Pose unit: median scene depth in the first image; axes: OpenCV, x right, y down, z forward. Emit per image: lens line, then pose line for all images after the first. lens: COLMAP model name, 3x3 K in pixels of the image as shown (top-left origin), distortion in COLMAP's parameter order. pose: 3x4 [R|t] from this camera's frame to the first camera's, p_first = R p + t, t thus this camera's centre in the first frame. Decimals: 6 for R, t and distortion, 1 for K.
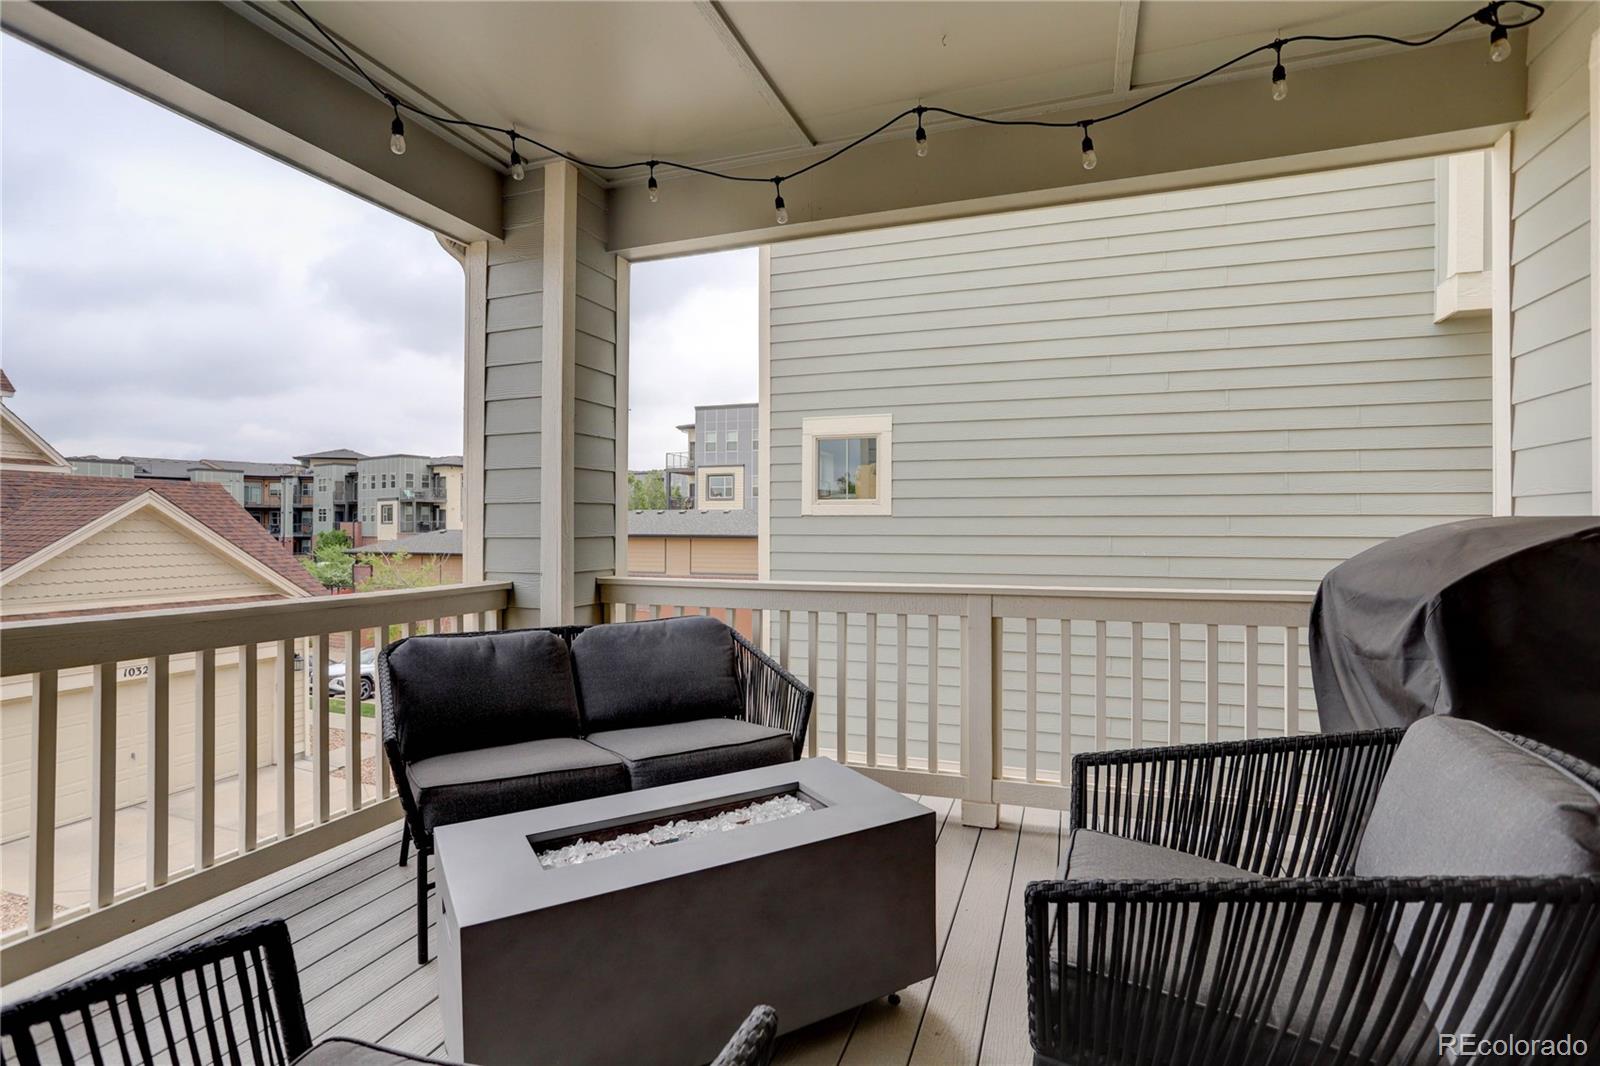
lens RADIAL K [[780.0, 0, 786.8], [0, 780.0, 529.2], [0, 0, 1]] dist [-0.030873, 0.014233]
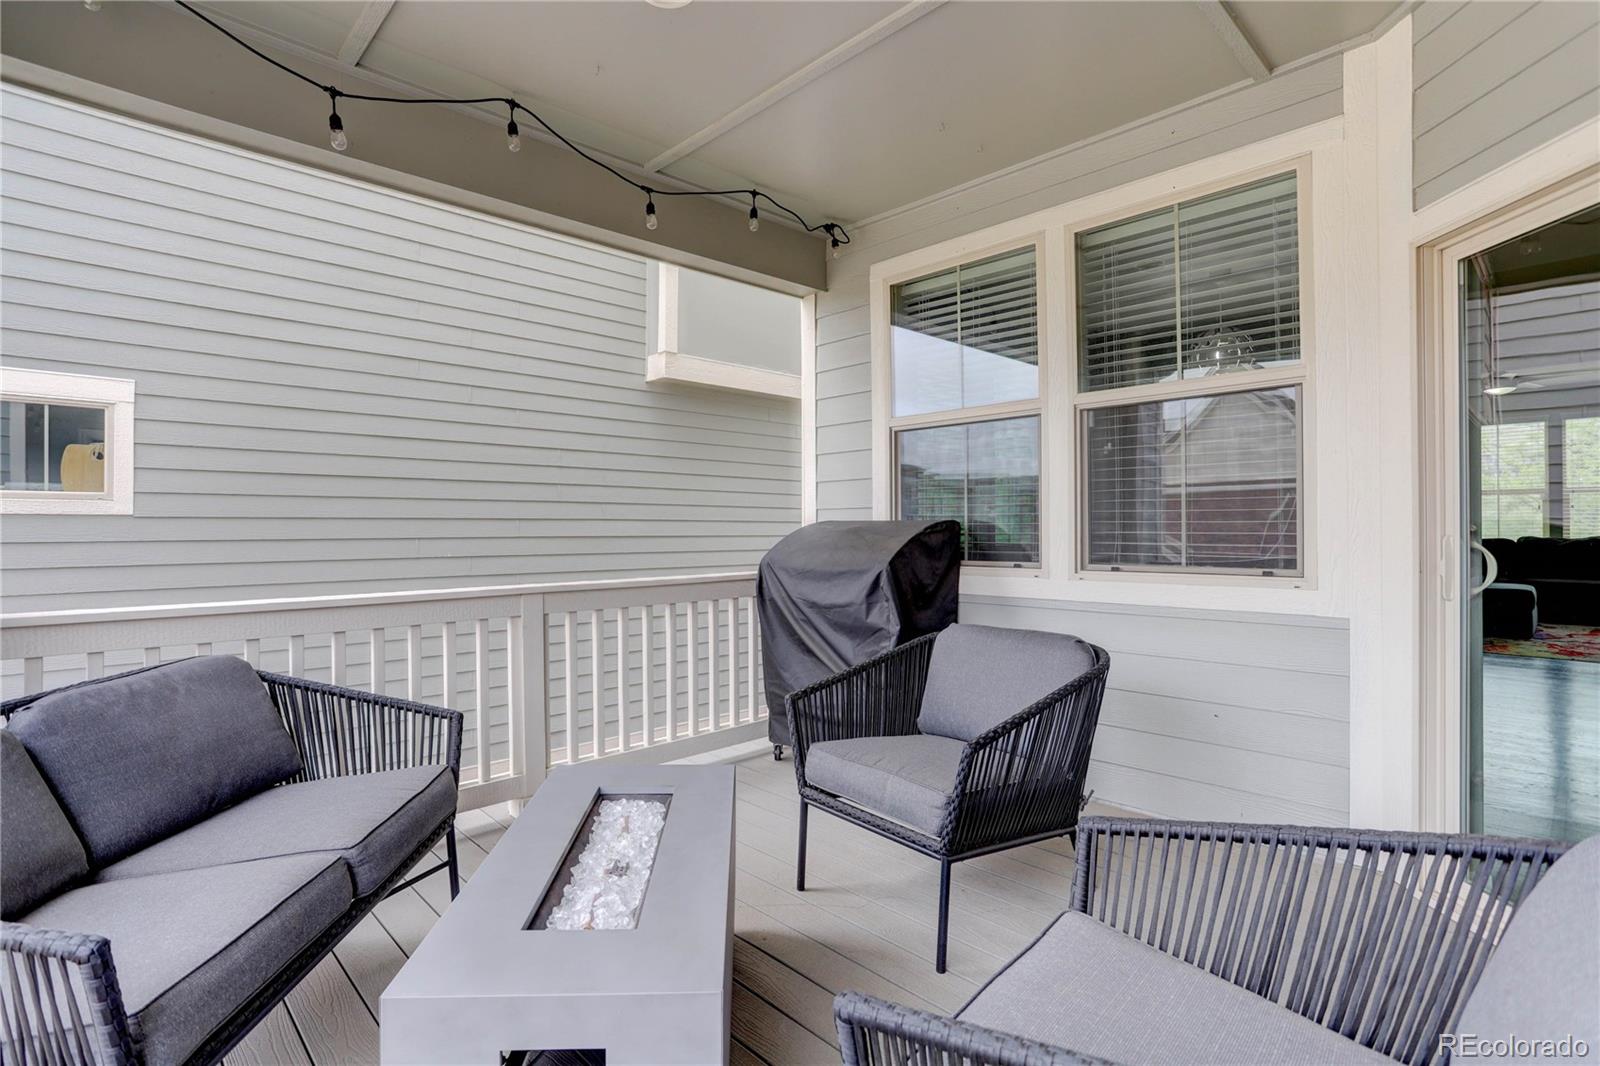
lens RADIAL K [[780.0, 0, 787.7], [0, 780.0, 531.2], [0, 0, 1]] dist [-0.030873, 0.014233]
pose [[0.450710, -0.004773, 0.892658, -0.549214], [0.007563, 0.999970, 0.001528, 0.002264], [-0.892638, 0.006063, 0.450733, 0.250316]]
